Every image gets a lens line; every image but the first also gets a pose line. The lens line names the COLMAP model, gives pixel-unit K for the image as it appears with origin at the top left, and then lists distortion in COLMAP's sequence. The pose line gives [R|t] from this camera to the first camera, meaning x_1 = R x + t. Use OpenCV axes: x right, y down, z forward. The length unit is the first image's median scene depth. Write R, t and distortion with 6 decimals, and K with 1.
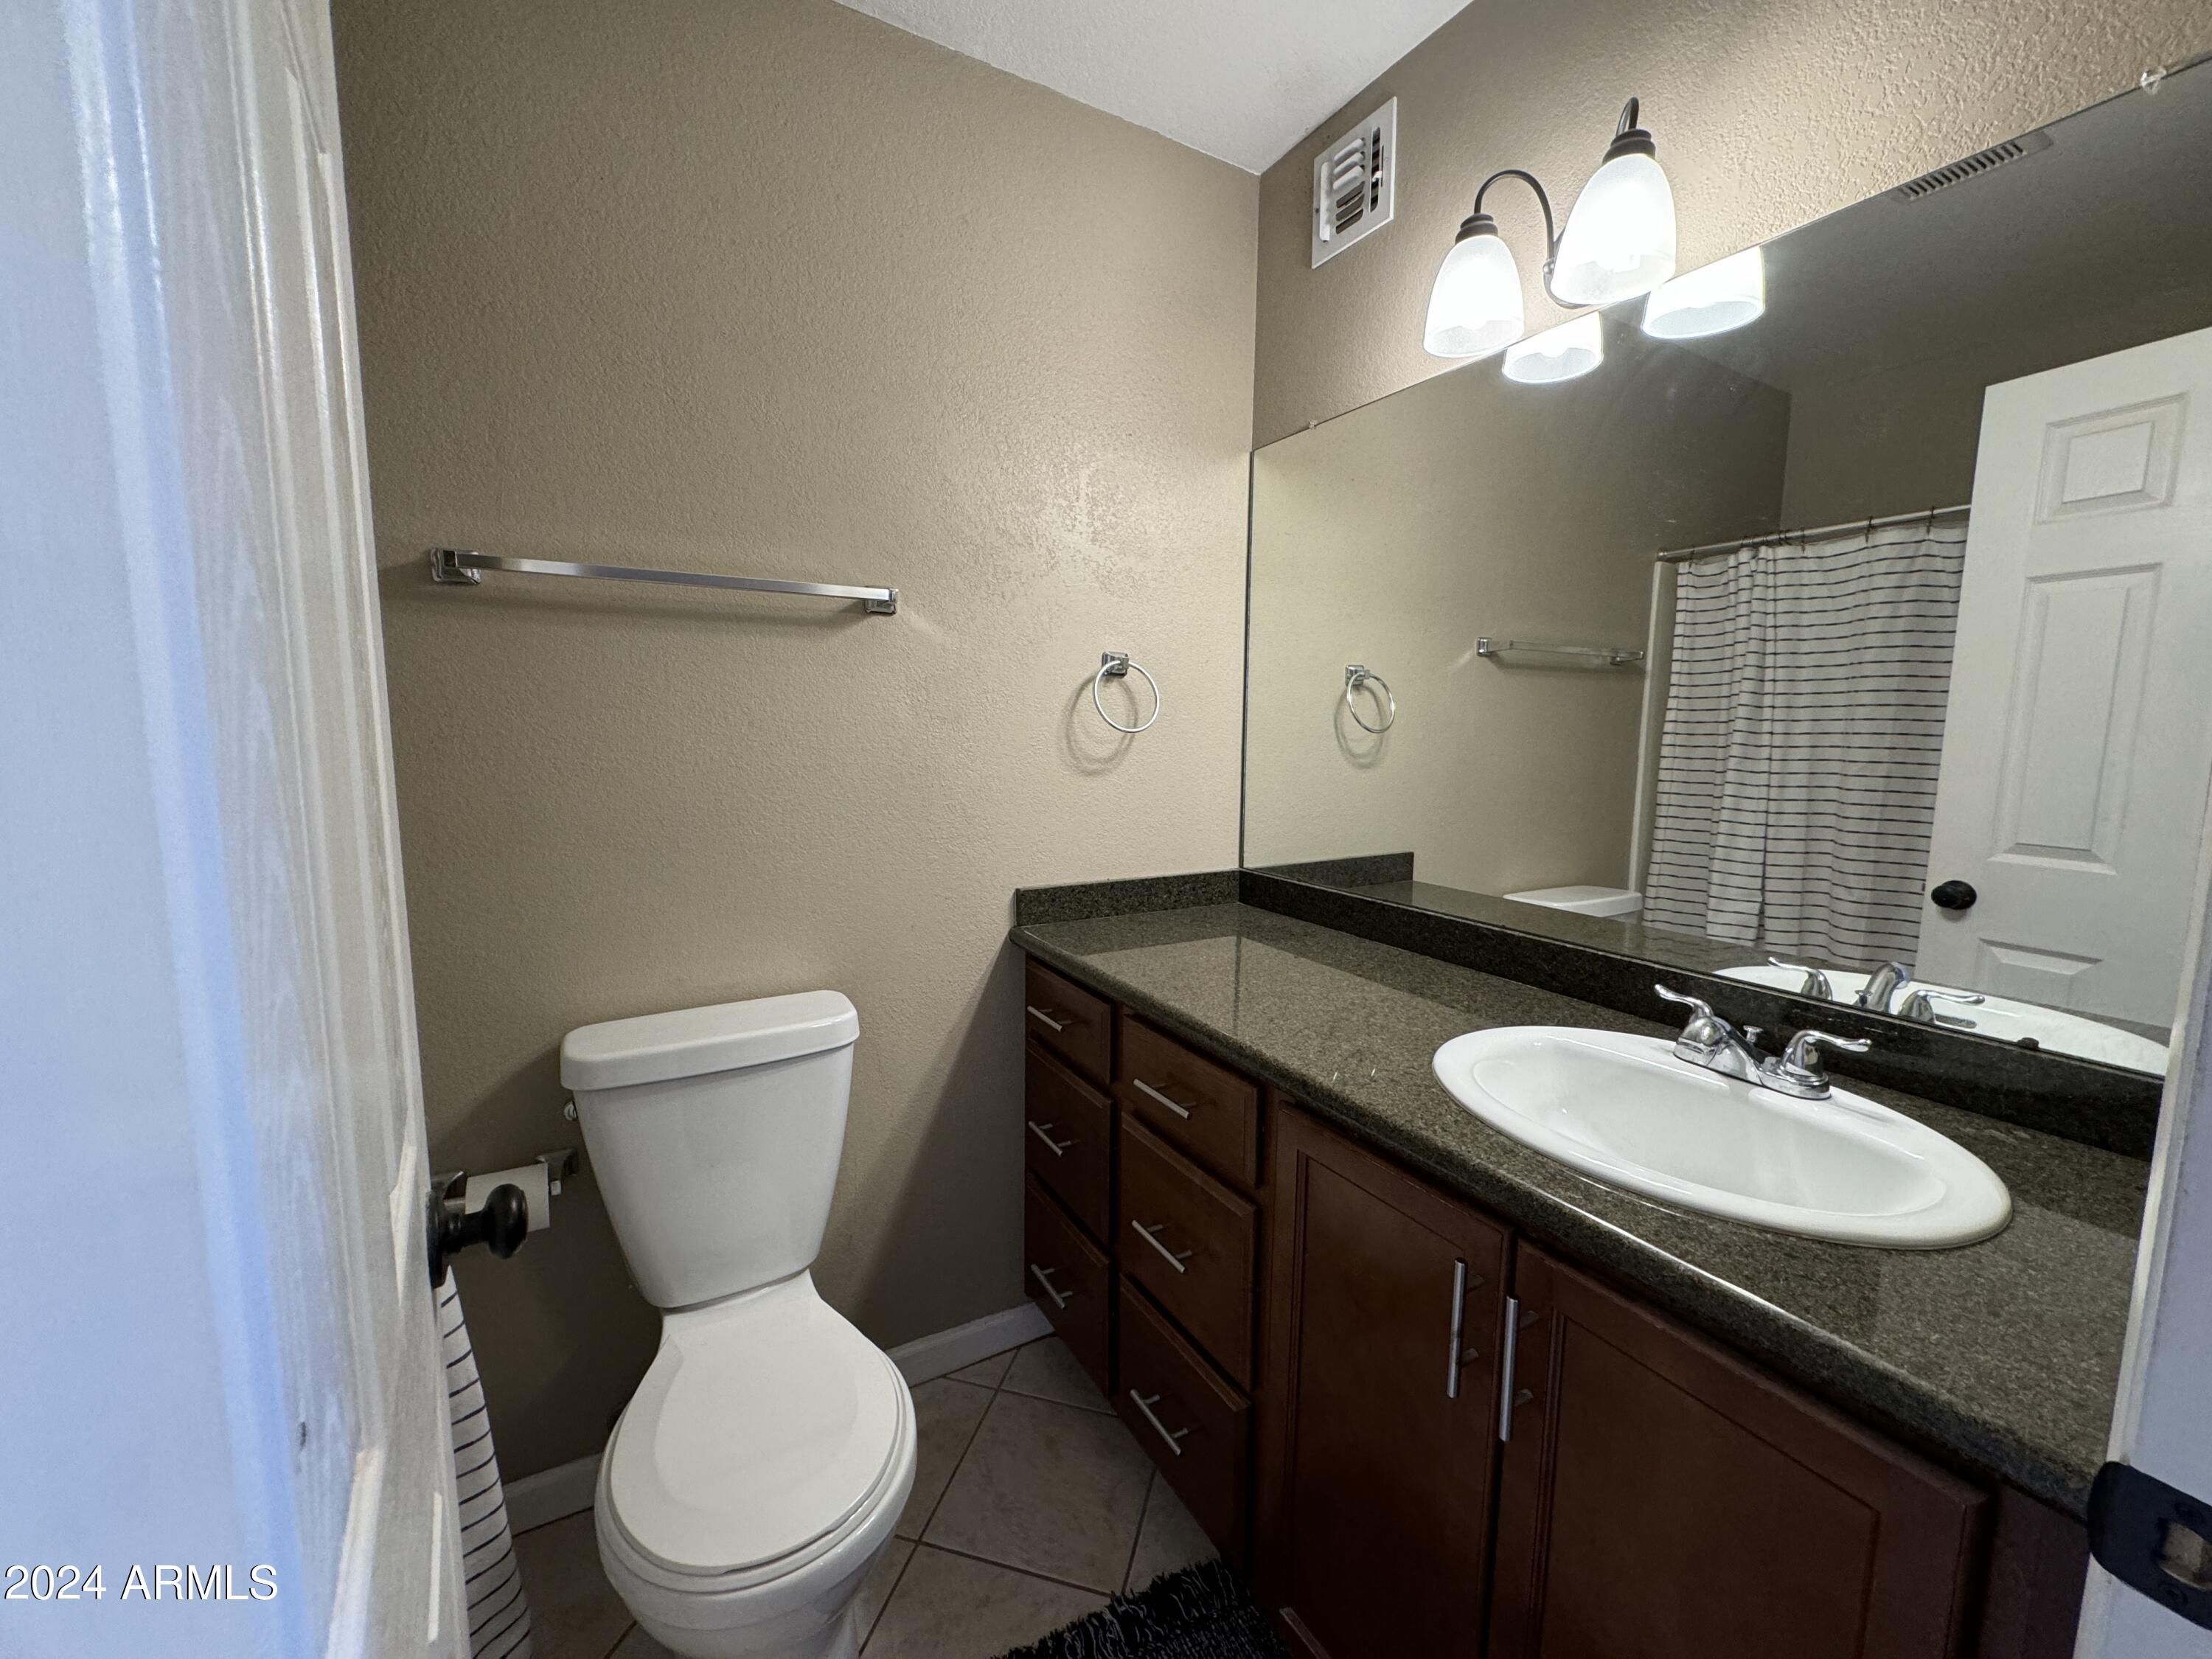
lens RADIAL K [[874.0, 0, 1104.8], [0, 874.0, 834.4], [0, 0, 1]] dist [-0.002160, 0.000225]
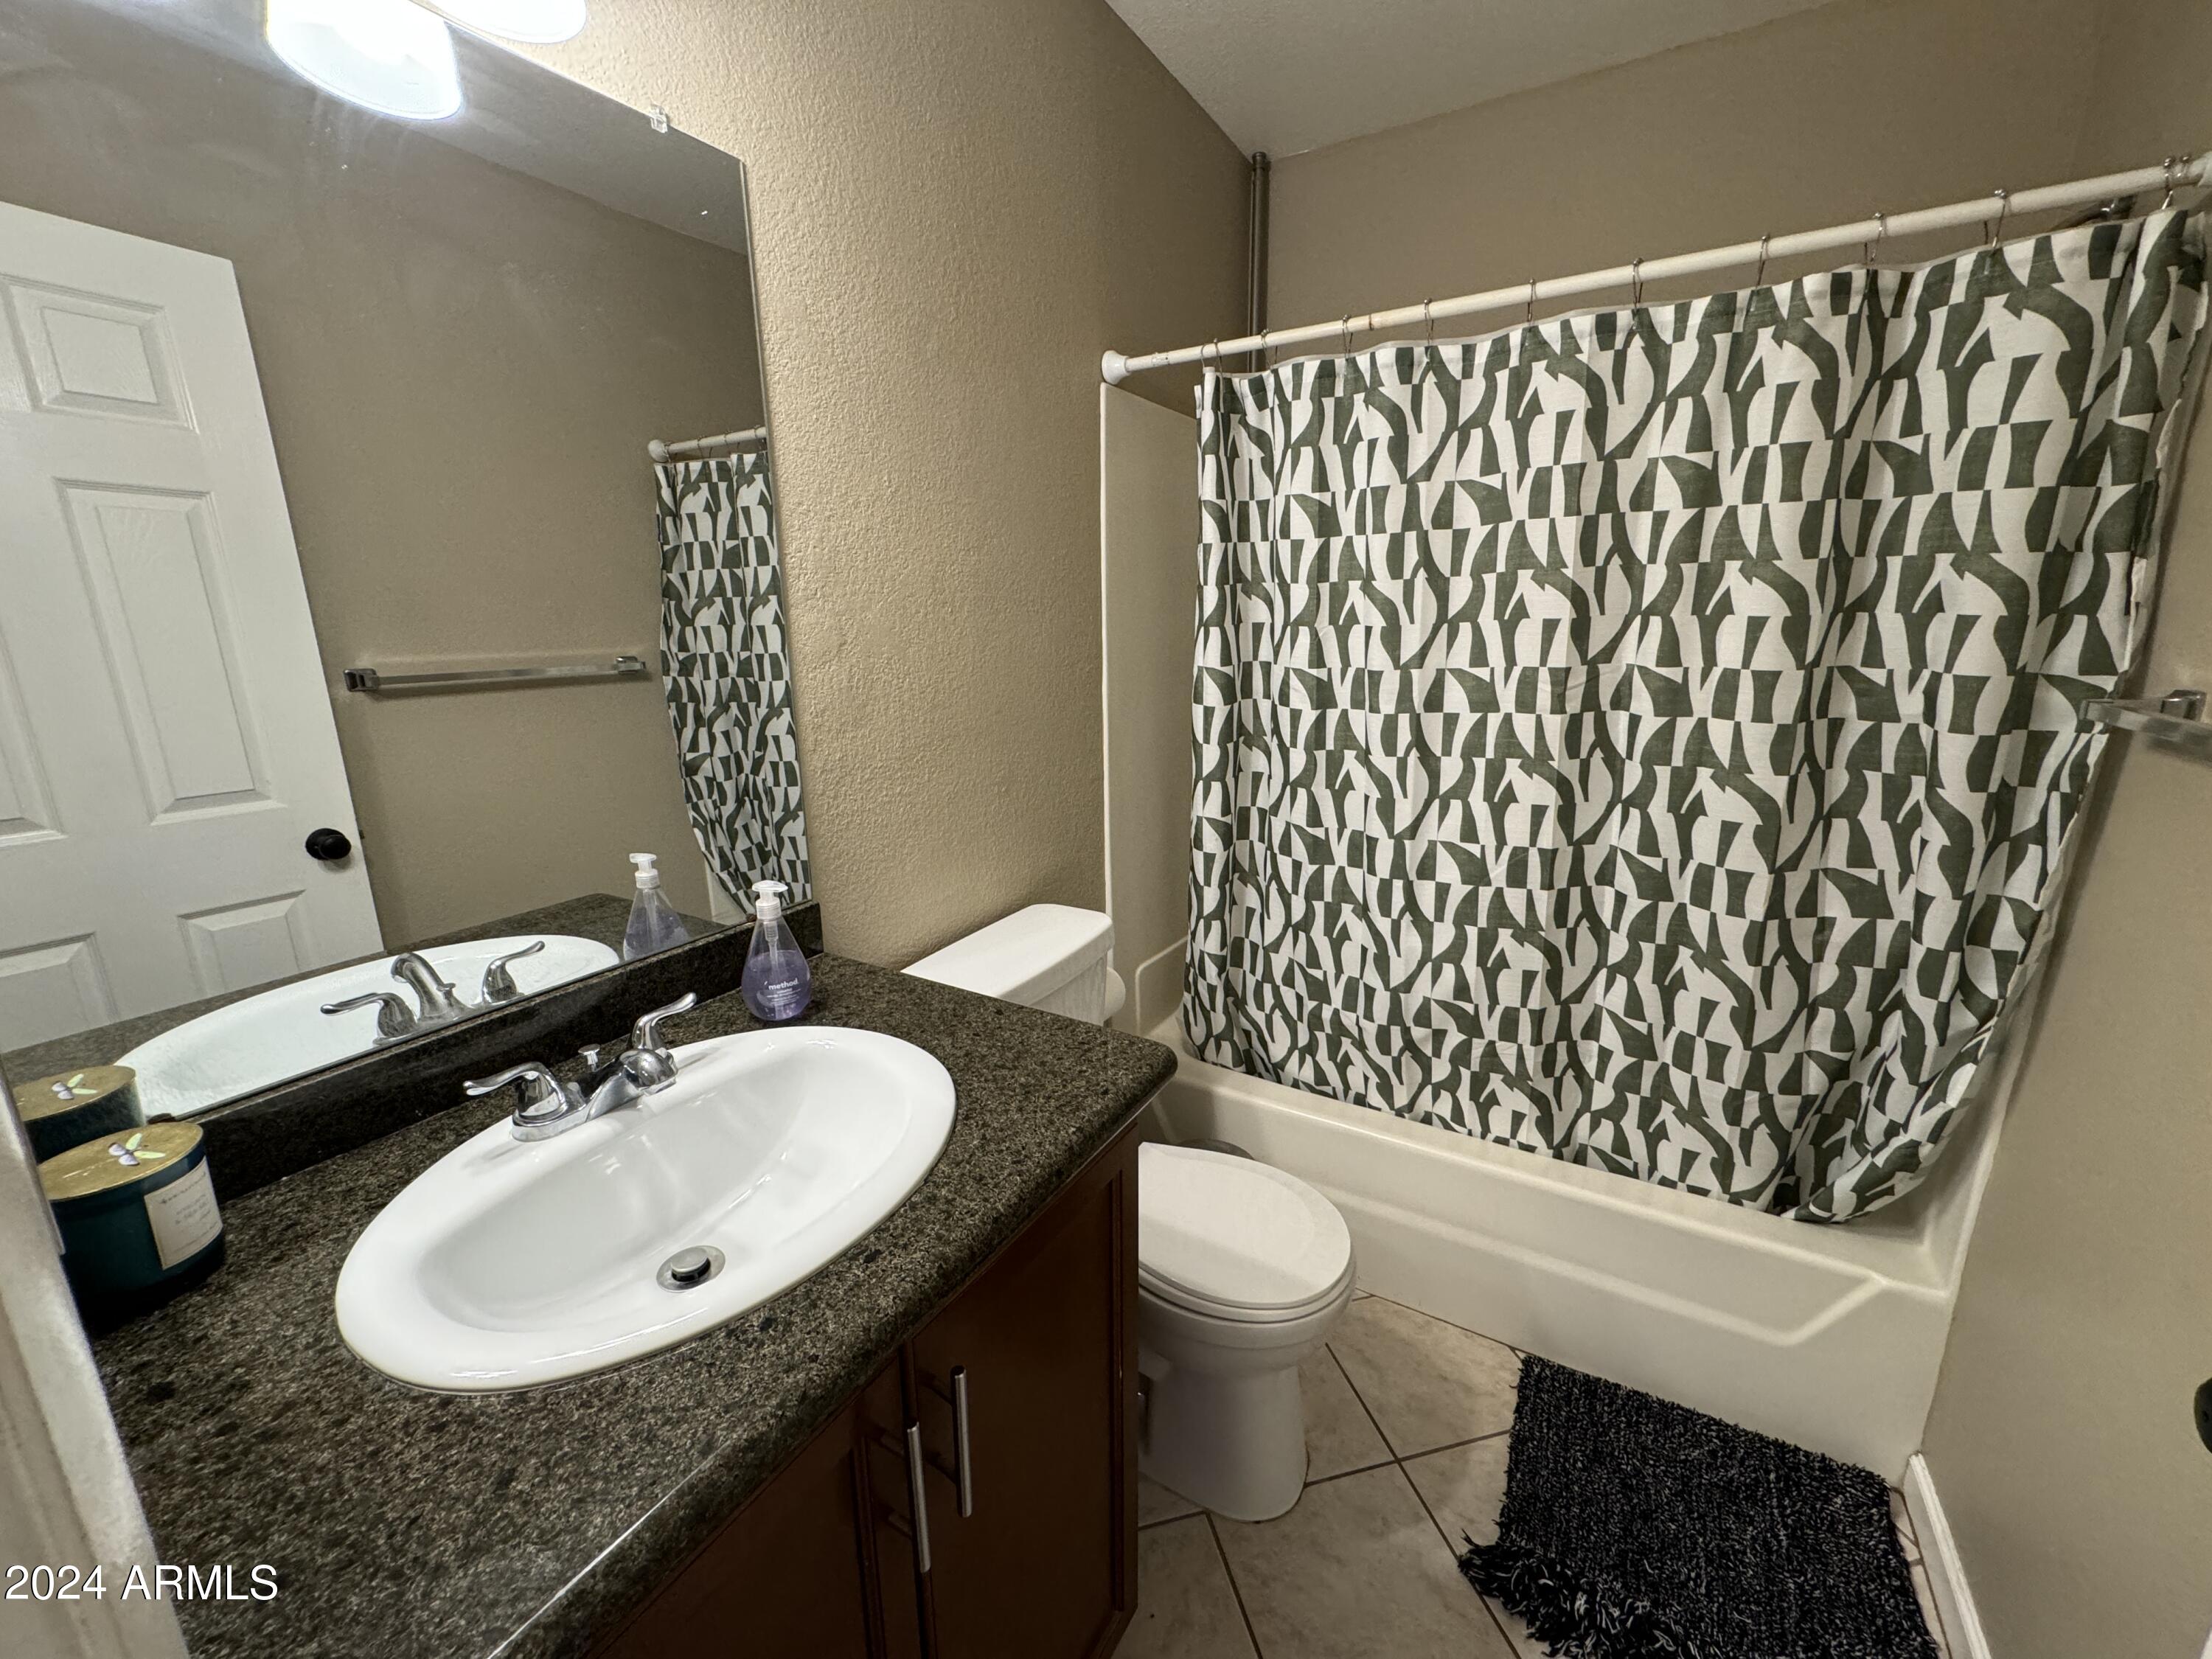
lens RADIAL K [[874.0, 0, 1104.8], [0, 874.0, 834.4], [0, 0, 1]] dist [-0.002160, 0.000225]
pose [[-0.488918, -0.218590, 0.844498, -0.187390], [0.104404, 0.946474, 0.305430, -0.196435], [-0.866059, 0.237499, -0.439926, 0.973774]]
